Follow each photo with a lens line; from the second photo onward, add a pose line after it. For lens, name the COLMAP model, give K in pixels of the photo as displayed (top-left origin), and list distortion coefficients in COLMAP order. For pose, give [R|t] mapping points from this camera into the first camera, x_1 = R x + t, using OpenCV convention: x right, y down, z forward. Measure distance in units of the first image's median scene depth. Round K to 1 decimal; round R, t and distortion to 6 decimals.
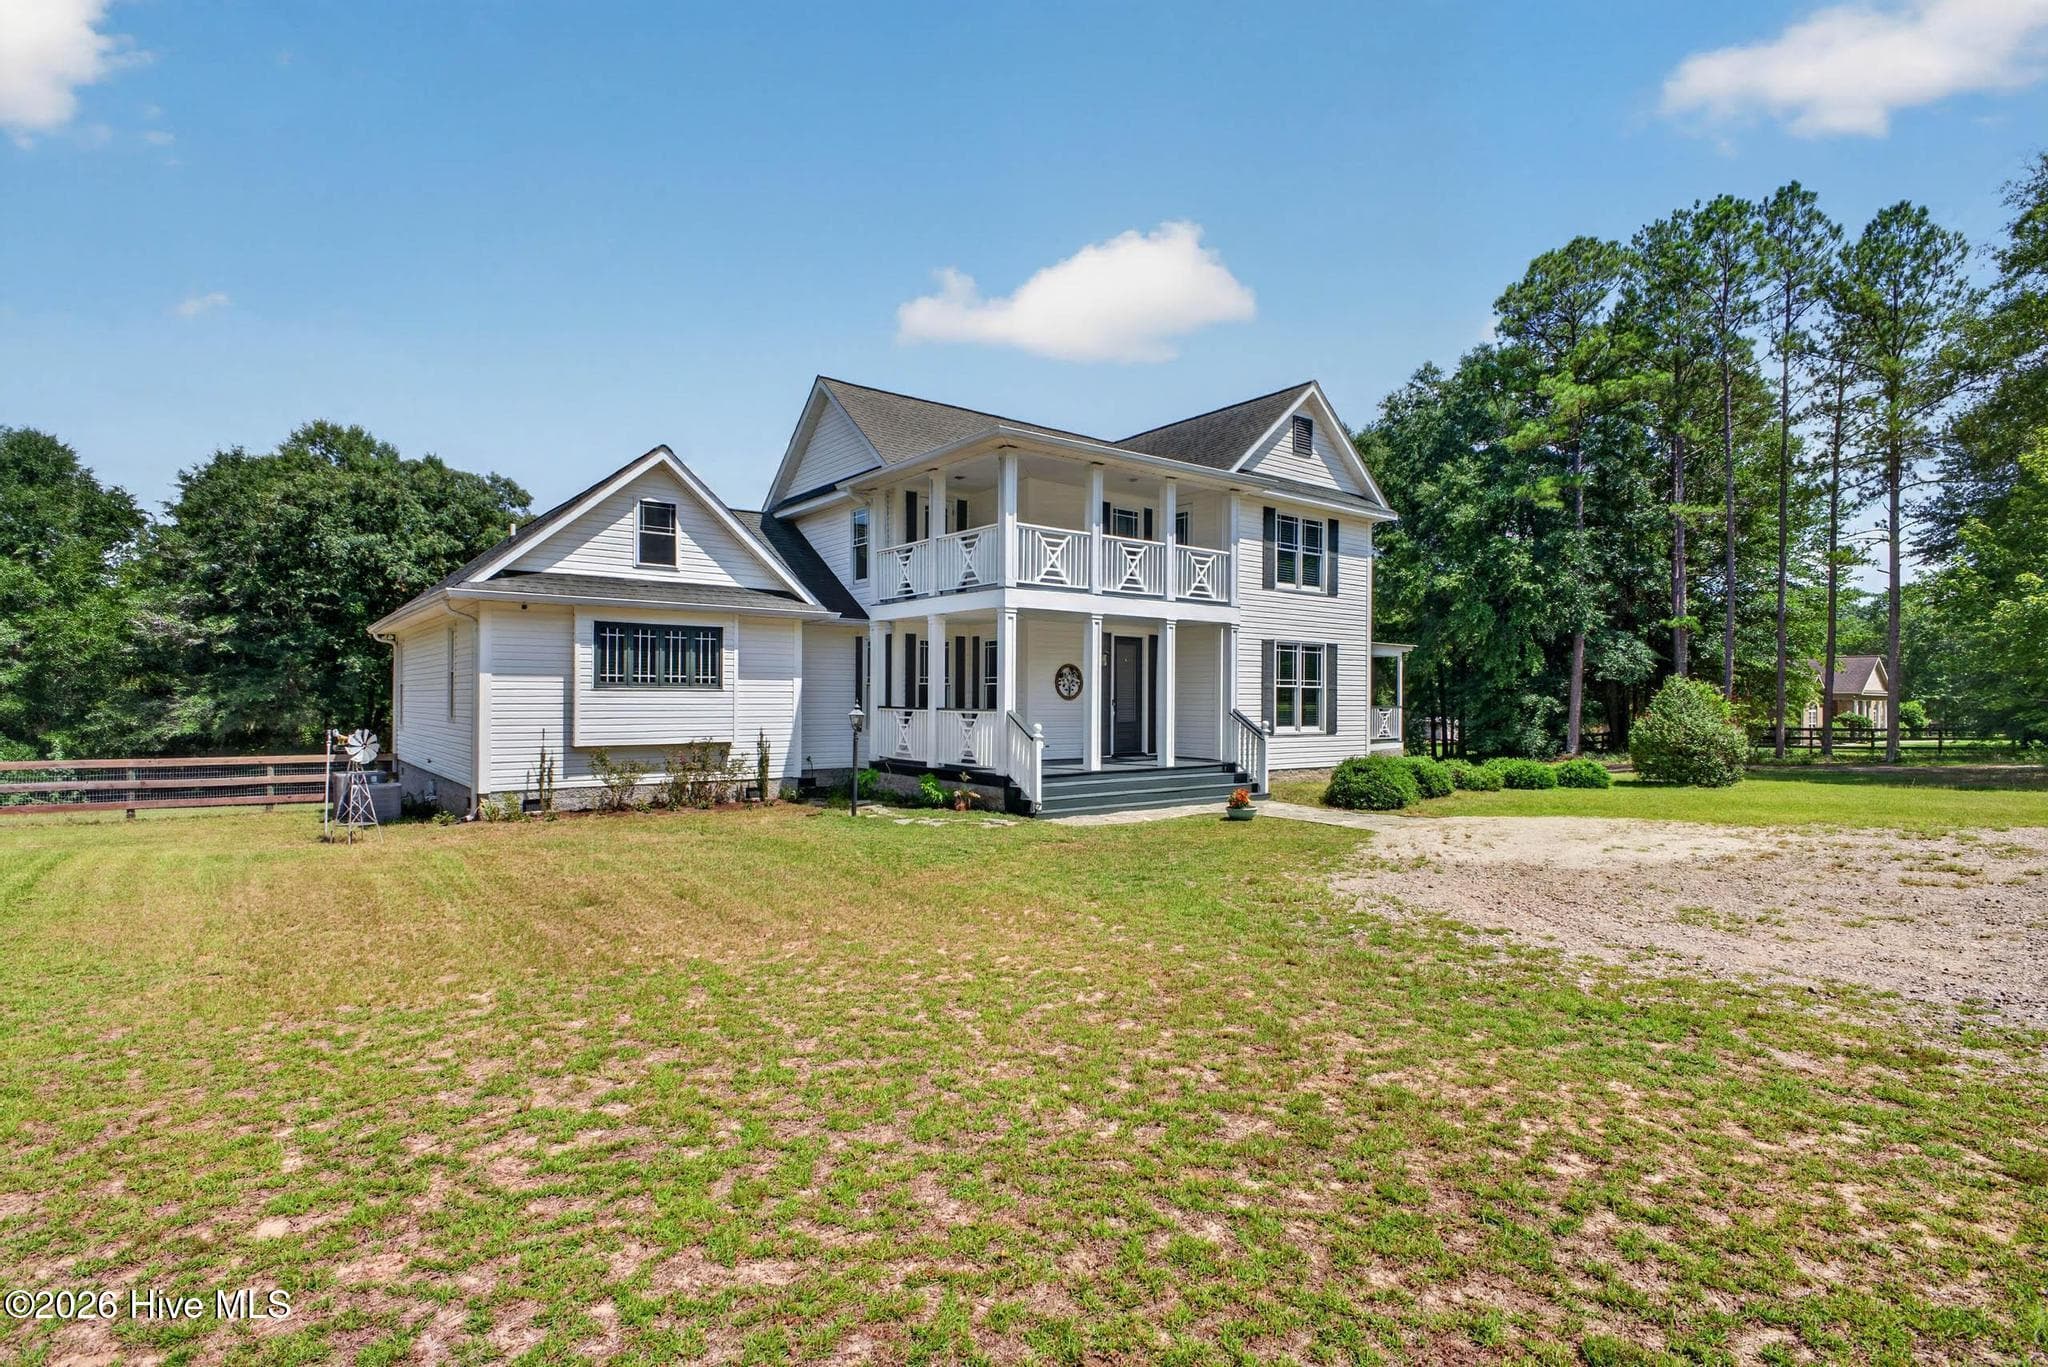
lens RADIAL K [[989.6, 0, 1017.8], [0, 989.6, 695.4], [0, 0, 1]] dist [0.041416, -0.039529]
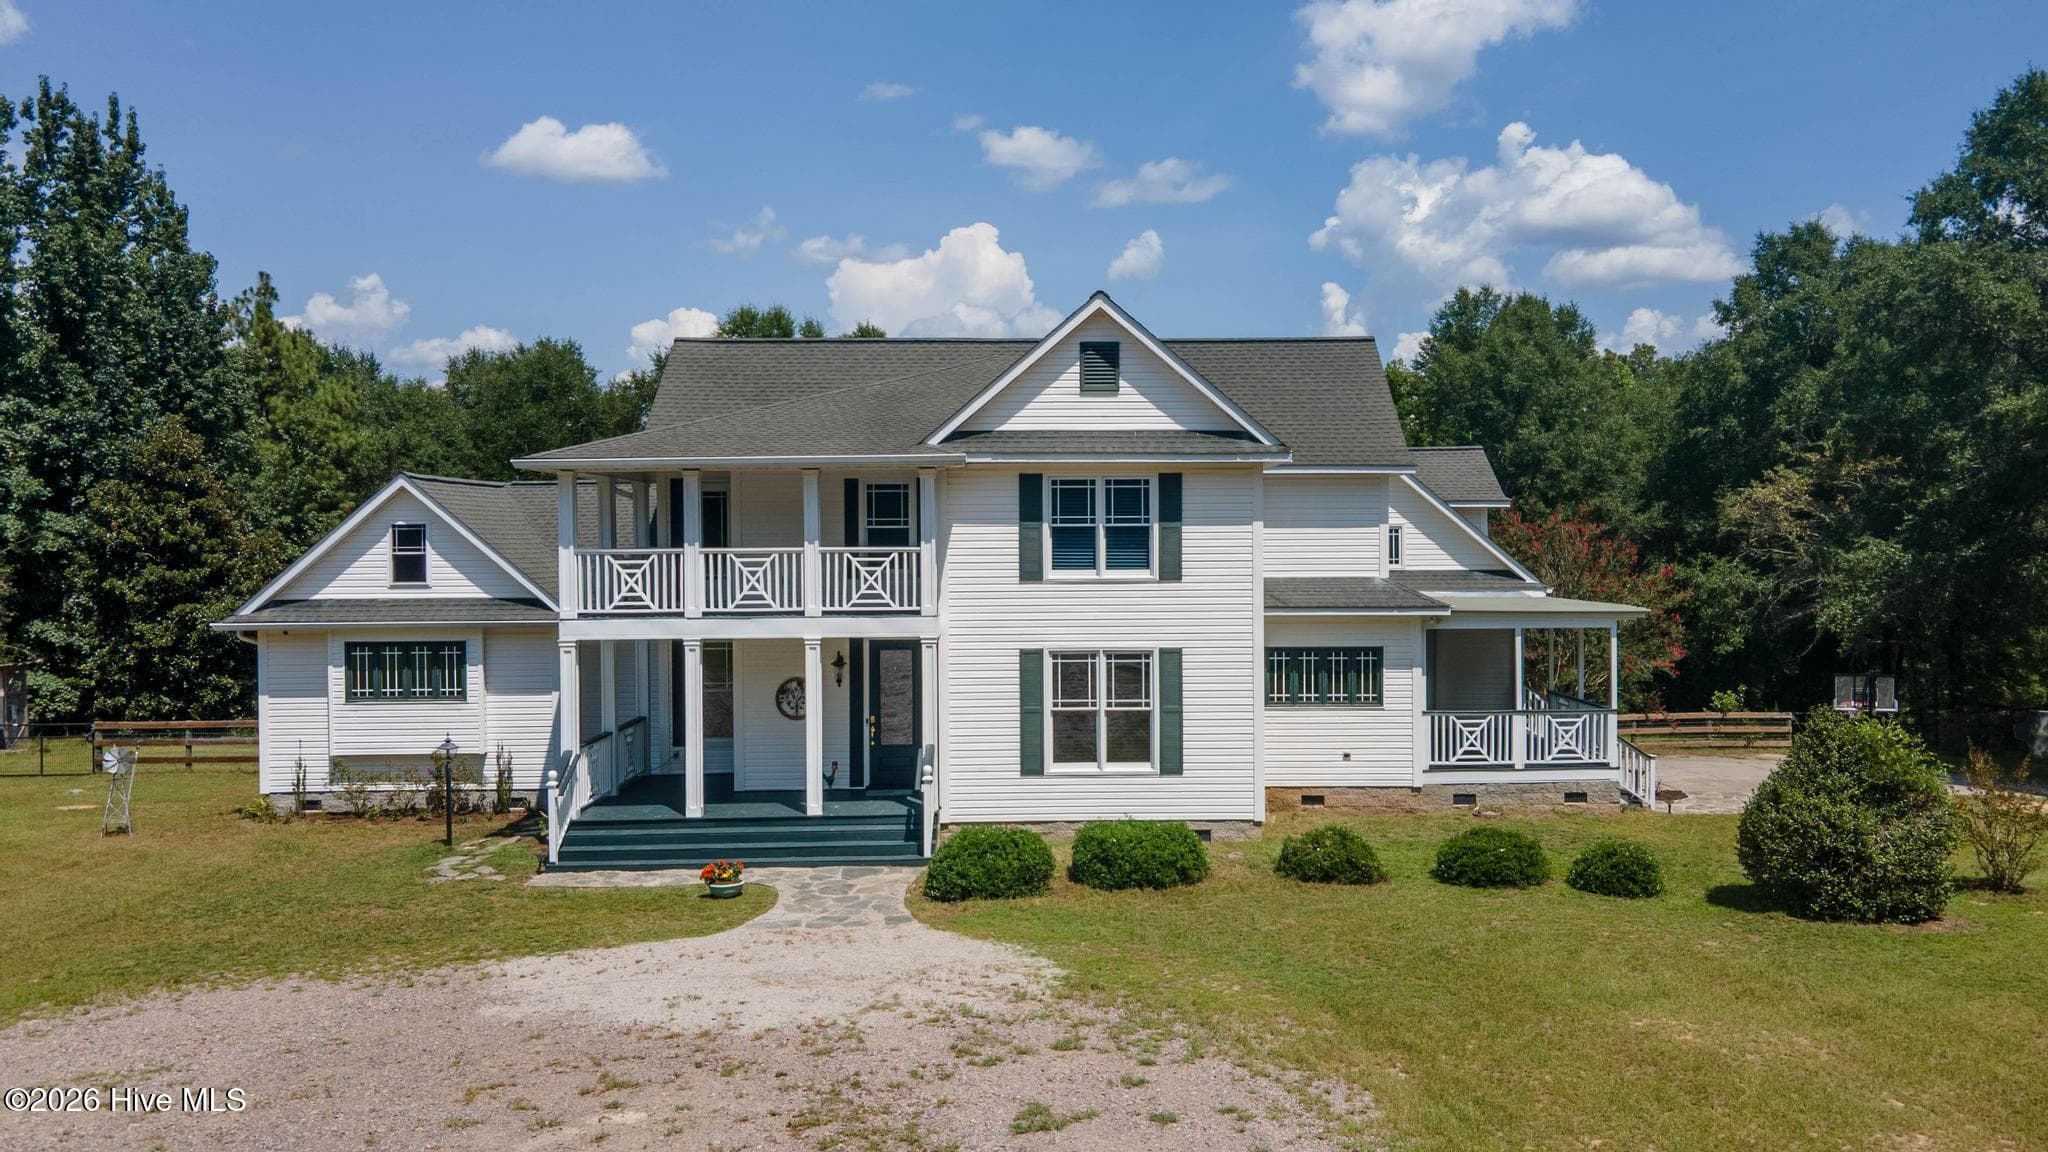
lens RADIAL K [[1546.2, 0, 1075.6], [0, 1546.2, 577.9], [0, 0, 1]] dist [0.043471, -0.000785]
pose [[0.808095, 0.003272, -0.589043, 1.057247], [0.013520, 0.999618, 0.024100, -0.150155], [0.588897, -0.027439, 0.807743, 0.075738]]
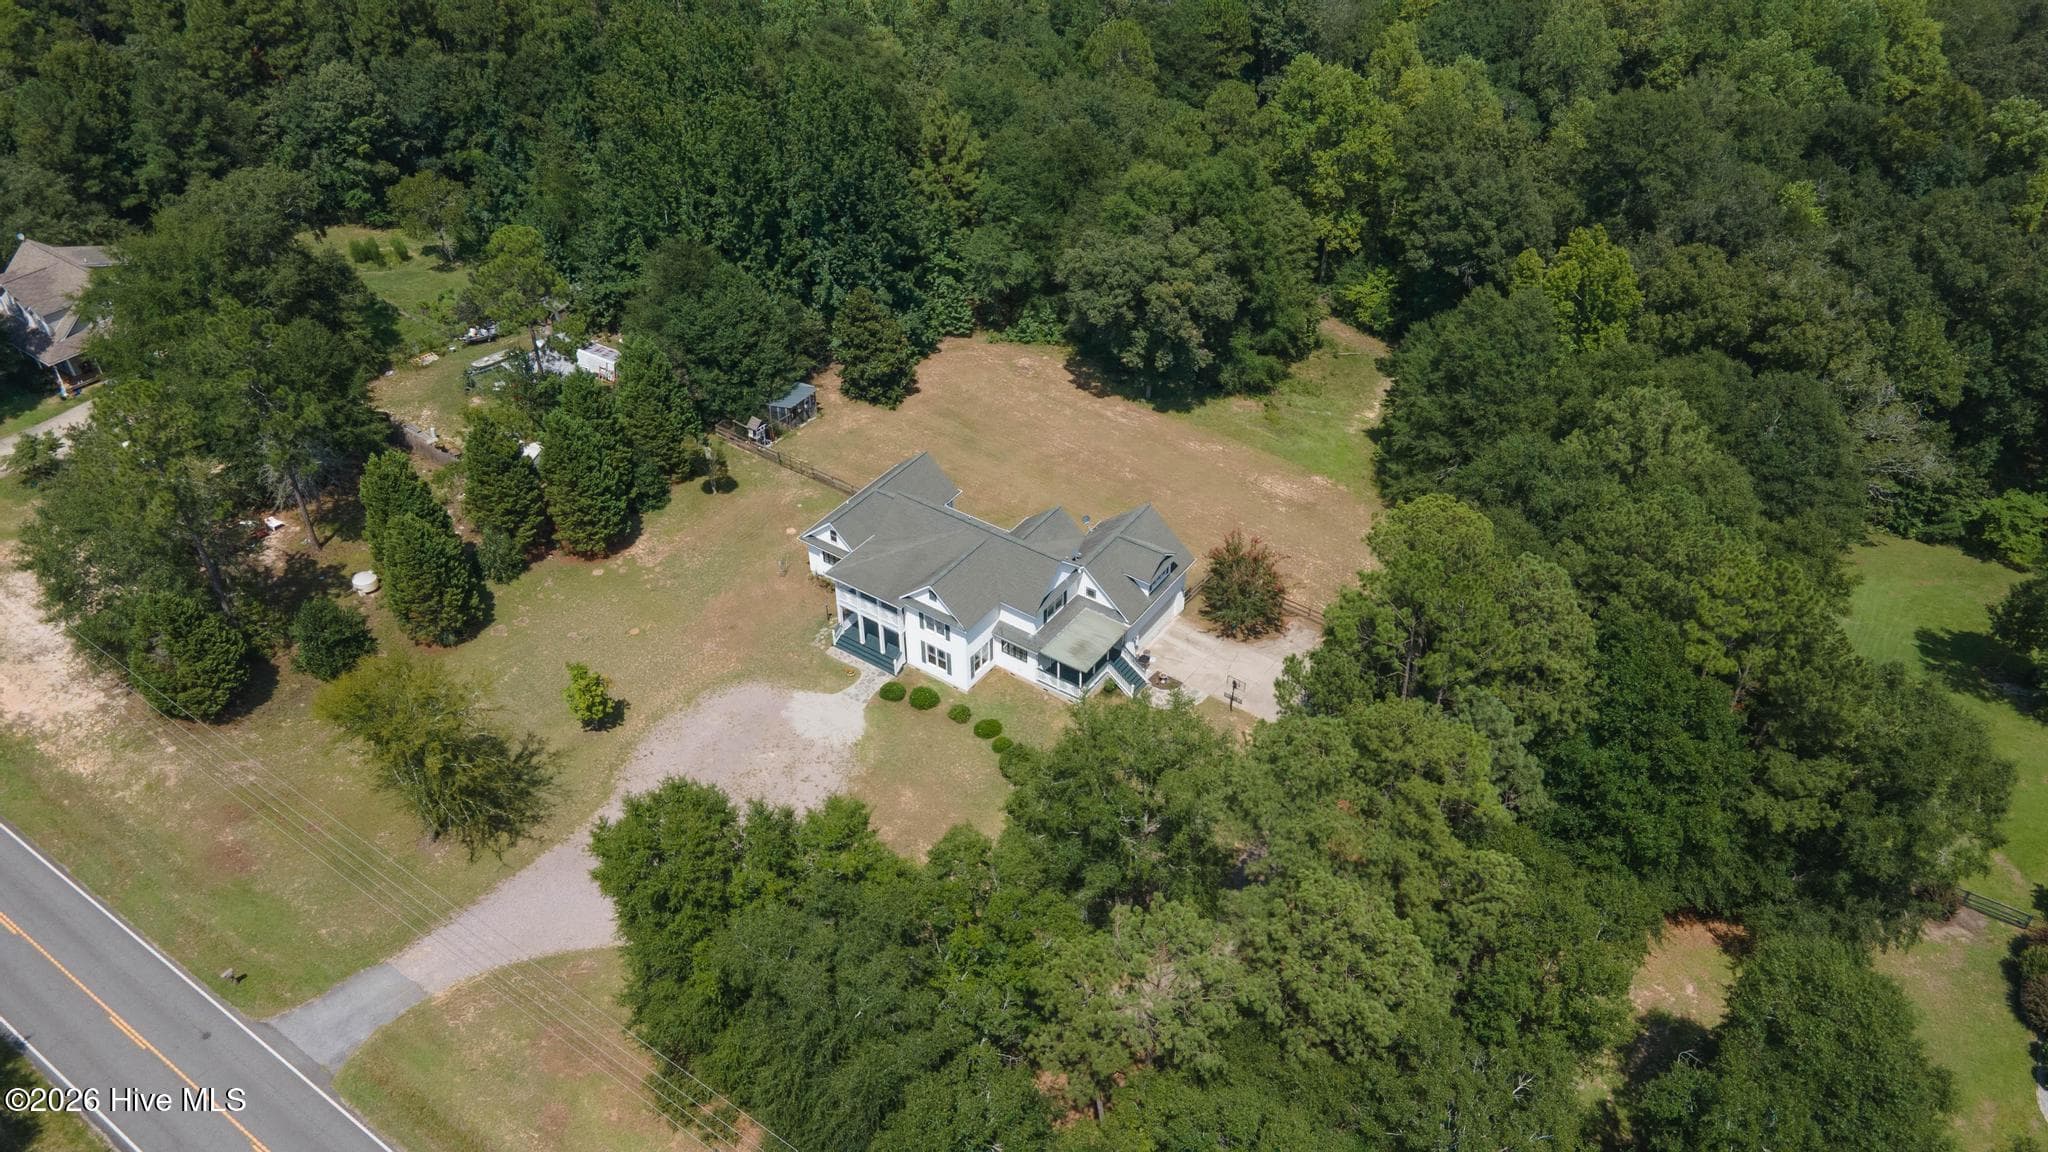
lens RADIAL K [[1496.6, 0, 1024.0], [0, 1496.6, 576.0], [0, 0, 1]] dist [0.038528, -0.001019]
pose [[0.304143, 0.586558, -0.750631, 4.251918], [0.008737, 0.786208, 0.617900, -3.535045], [0.952586, -0.194488, 0.233995, 0.227170]]
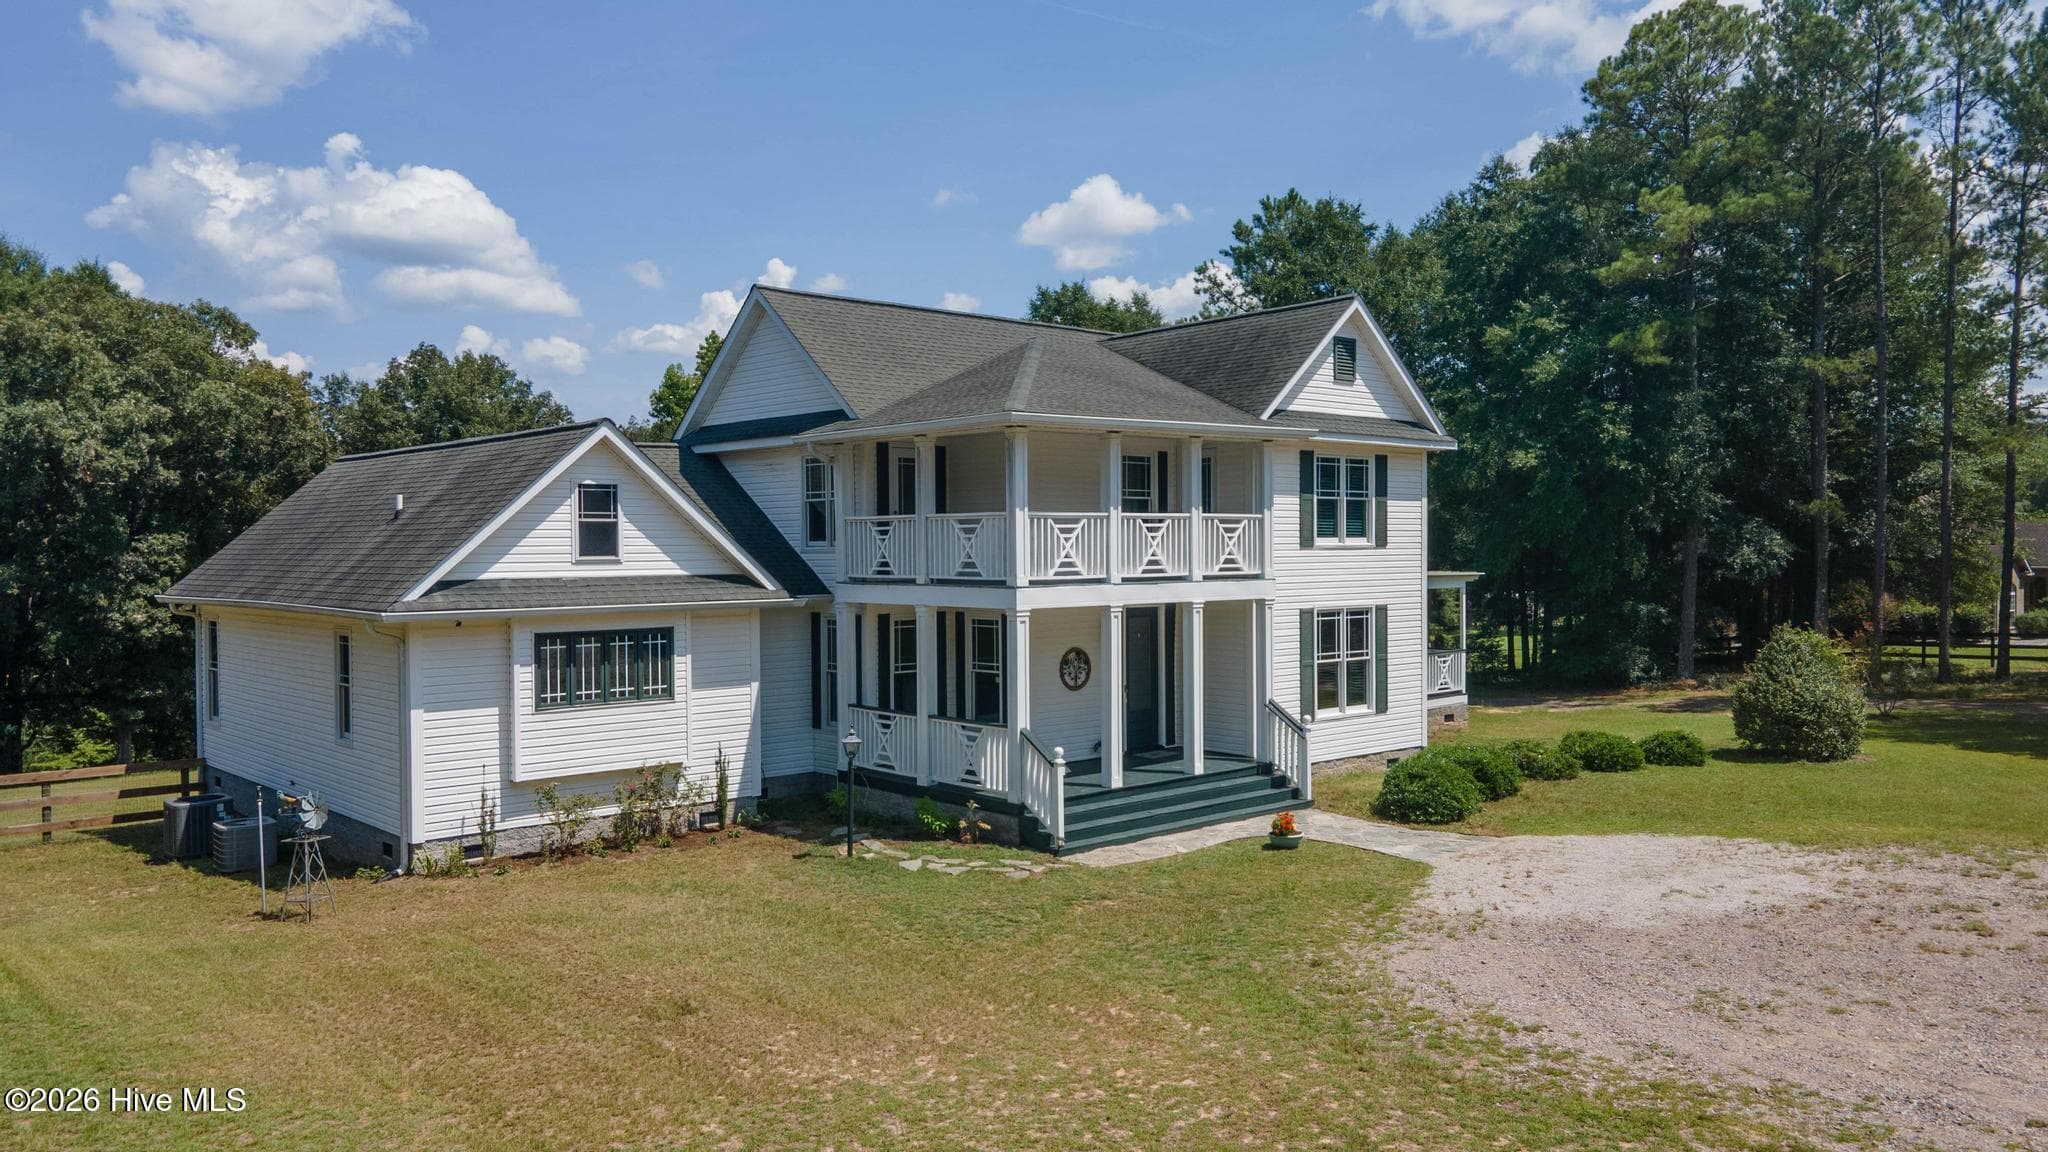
lens RADIAL K [[1487.1, 0, 1018.6], [0, 1487.1, 572.2], [0, 0, 1]] dist [0.037982, 0.001573]
pose [[0.997252, -0.014711, 0.072605, -0.089020], [0.013158, 0.999675, 0.021824, -0.127606], [-0.072903, -0.020809, 0.997122, -0.257464]]
